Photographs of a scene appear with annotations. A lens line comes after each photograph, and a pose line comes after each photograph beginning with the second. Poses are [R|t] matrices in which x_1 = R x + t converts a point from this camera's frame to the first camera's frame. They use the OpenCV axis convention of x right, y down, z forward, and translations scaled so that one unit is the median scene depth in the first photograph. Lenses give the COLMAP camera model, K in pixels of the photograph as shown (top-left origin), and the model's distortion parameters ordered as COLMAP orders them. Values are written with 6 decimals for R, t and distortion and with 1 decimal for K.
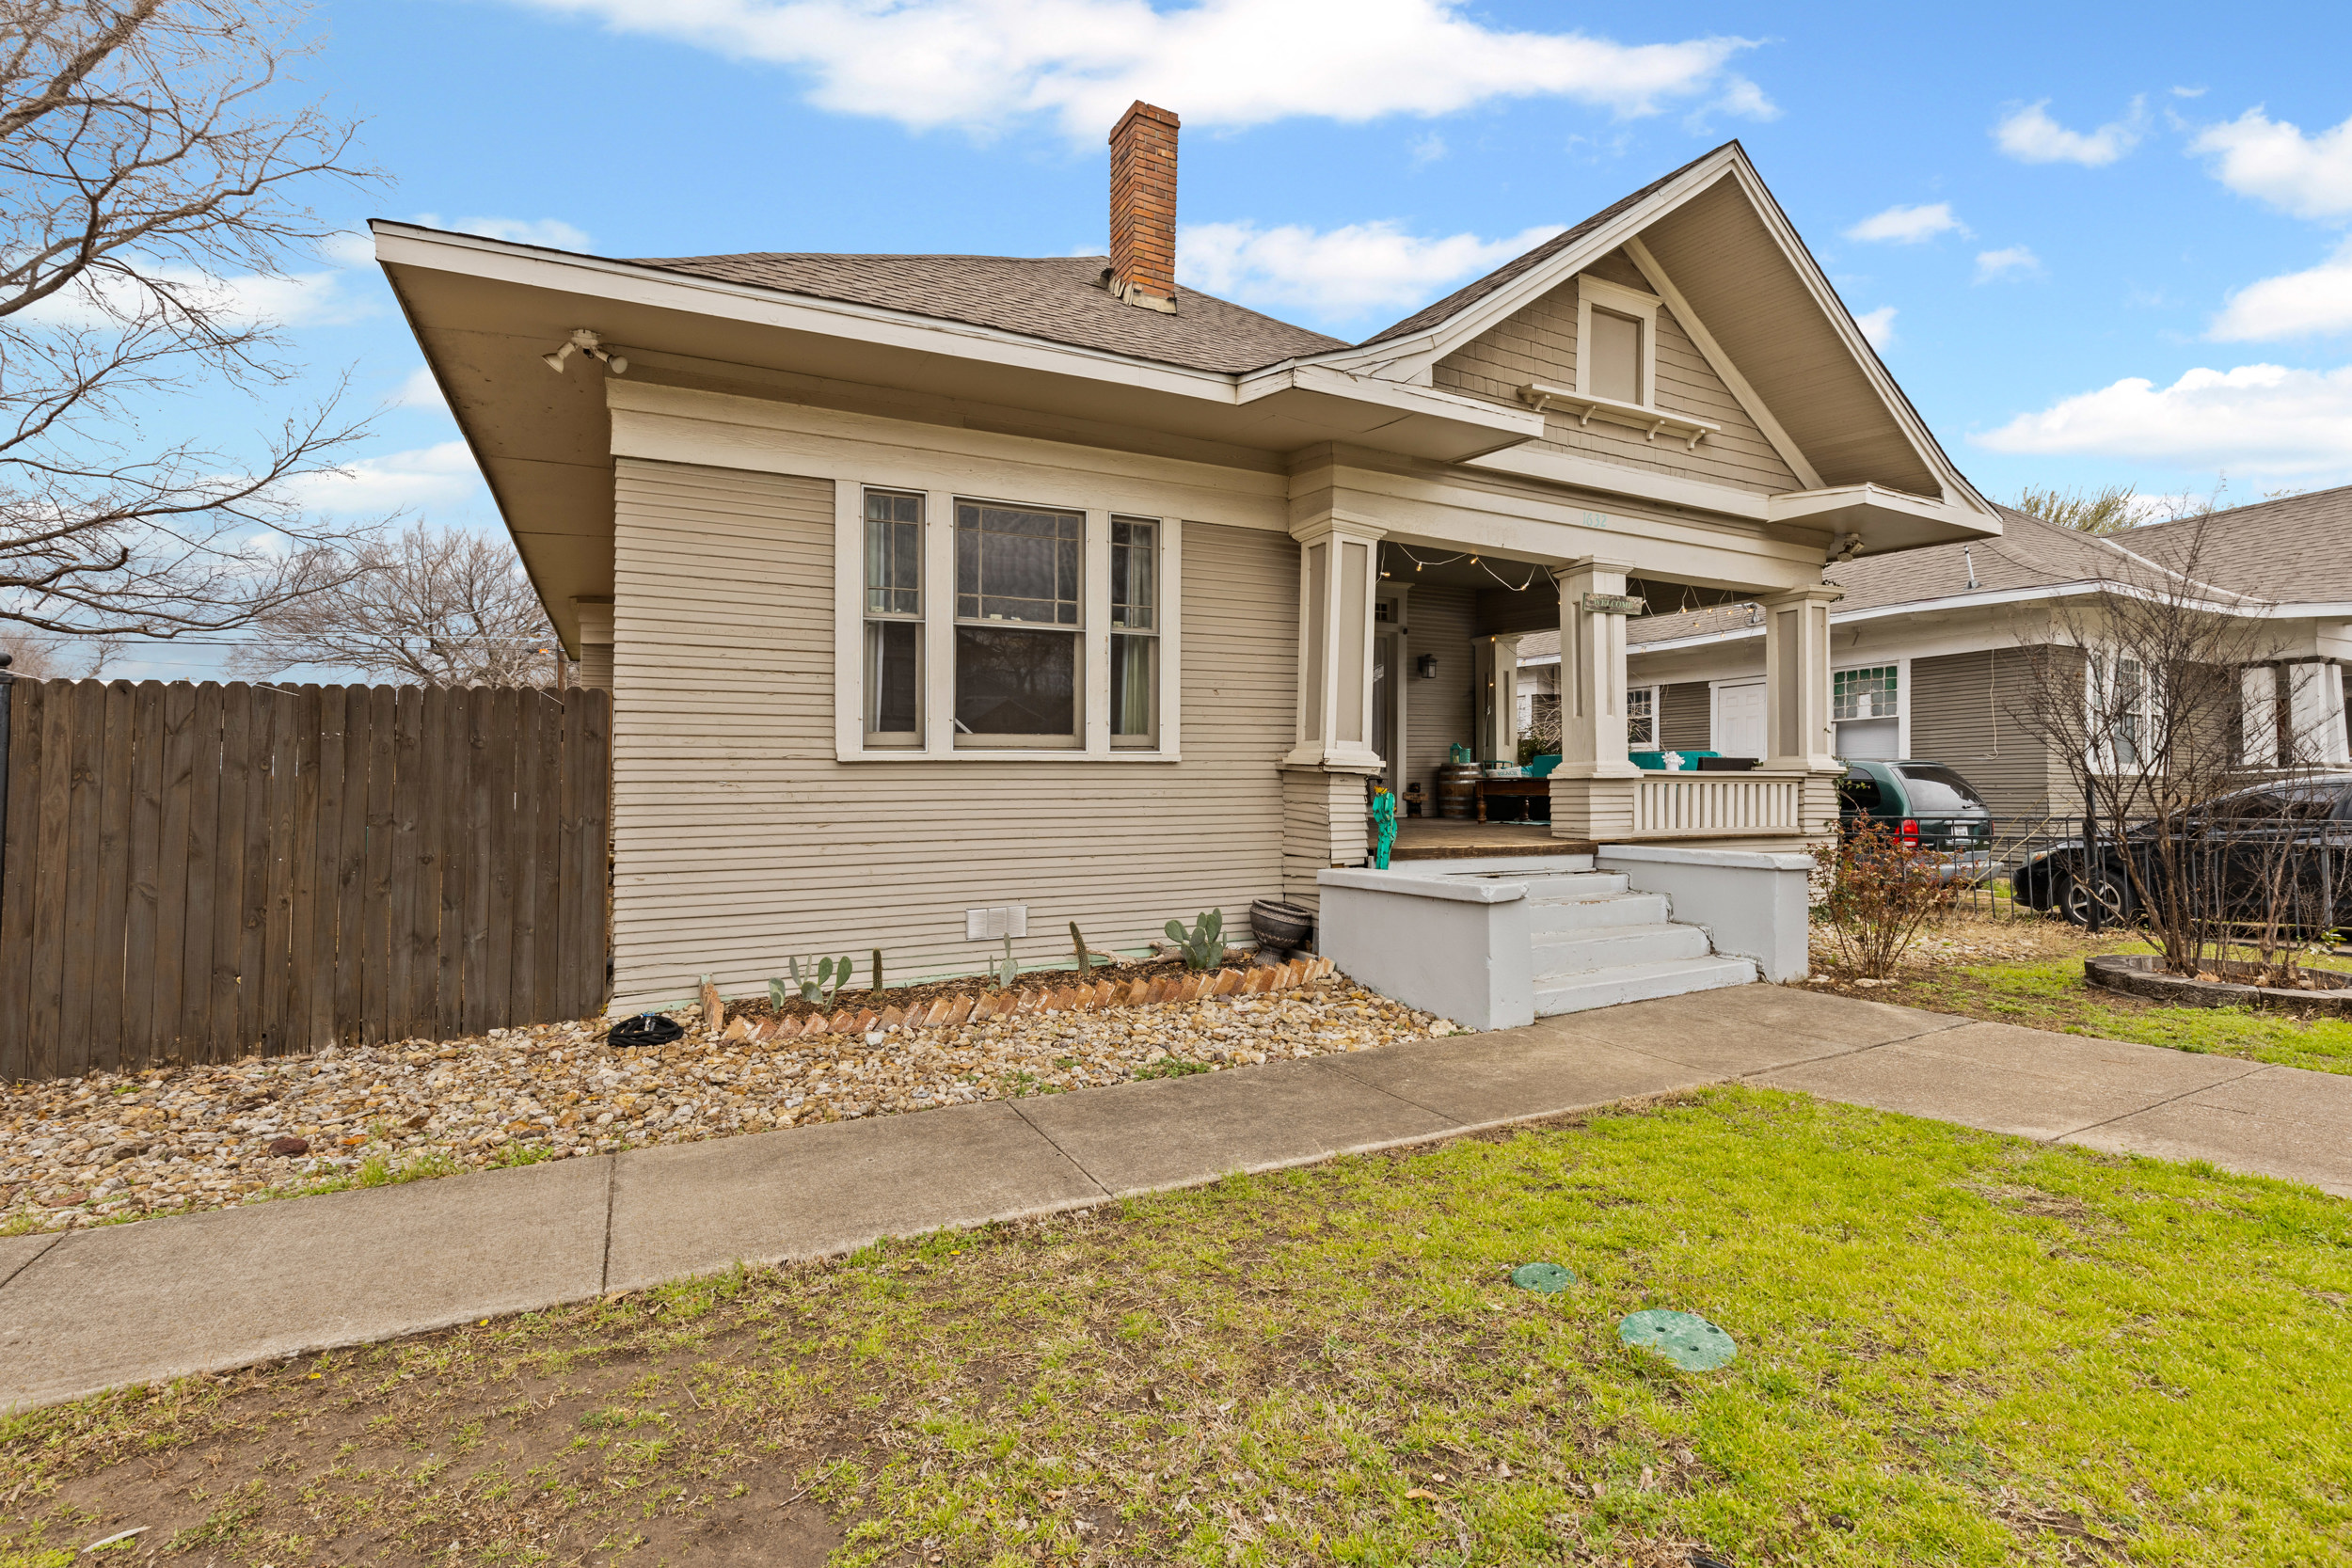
lens RADIAL K [[1058.8, 0, 1165.6], [0, 1058.8, 779.9], [0, 0, 1]] dist [0.008378, -0.003411]
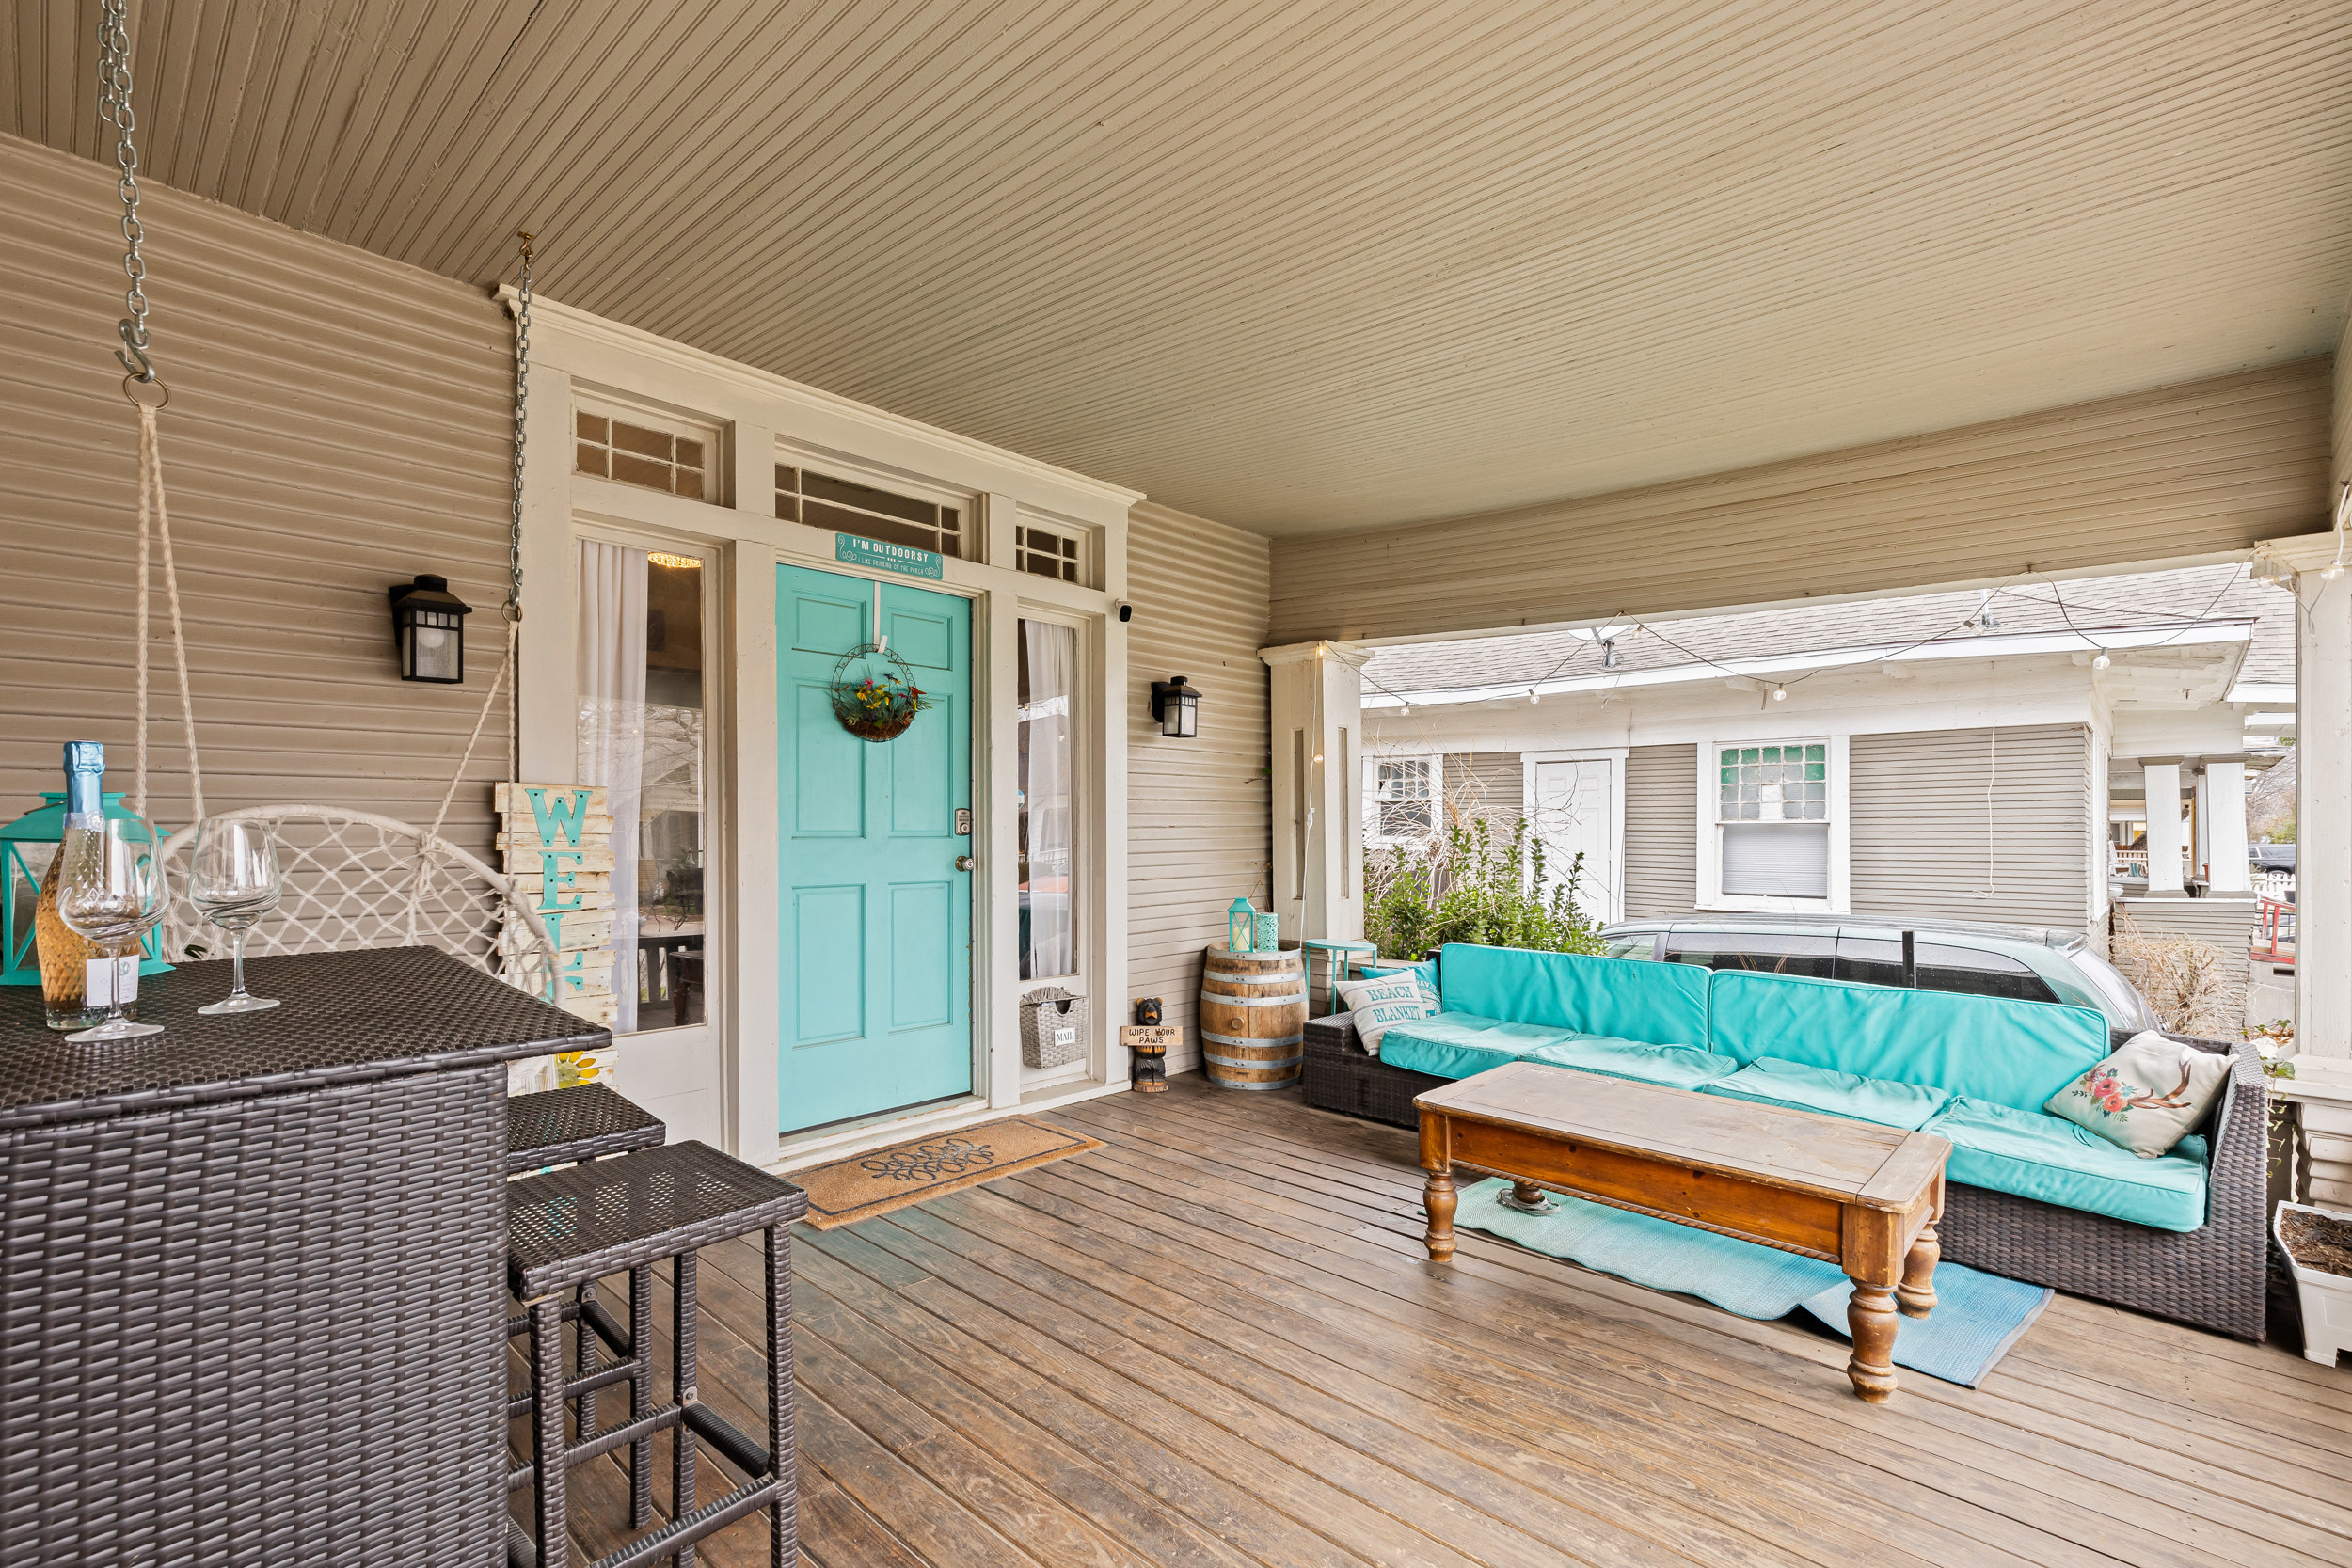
lens RADIAL K [[1058.8, 0, 1174.2], [0, 1058.8, 827.7], [0, 0, 1]] dist [0.008378, -0.003411]
pose [[0.937323, 0.009535, 0.348332, 0.187691], [-0.011647, 0.999924, 0.003969, -0.111457], [-0.348268, -0.007777, 0.937363, 1.102868]]
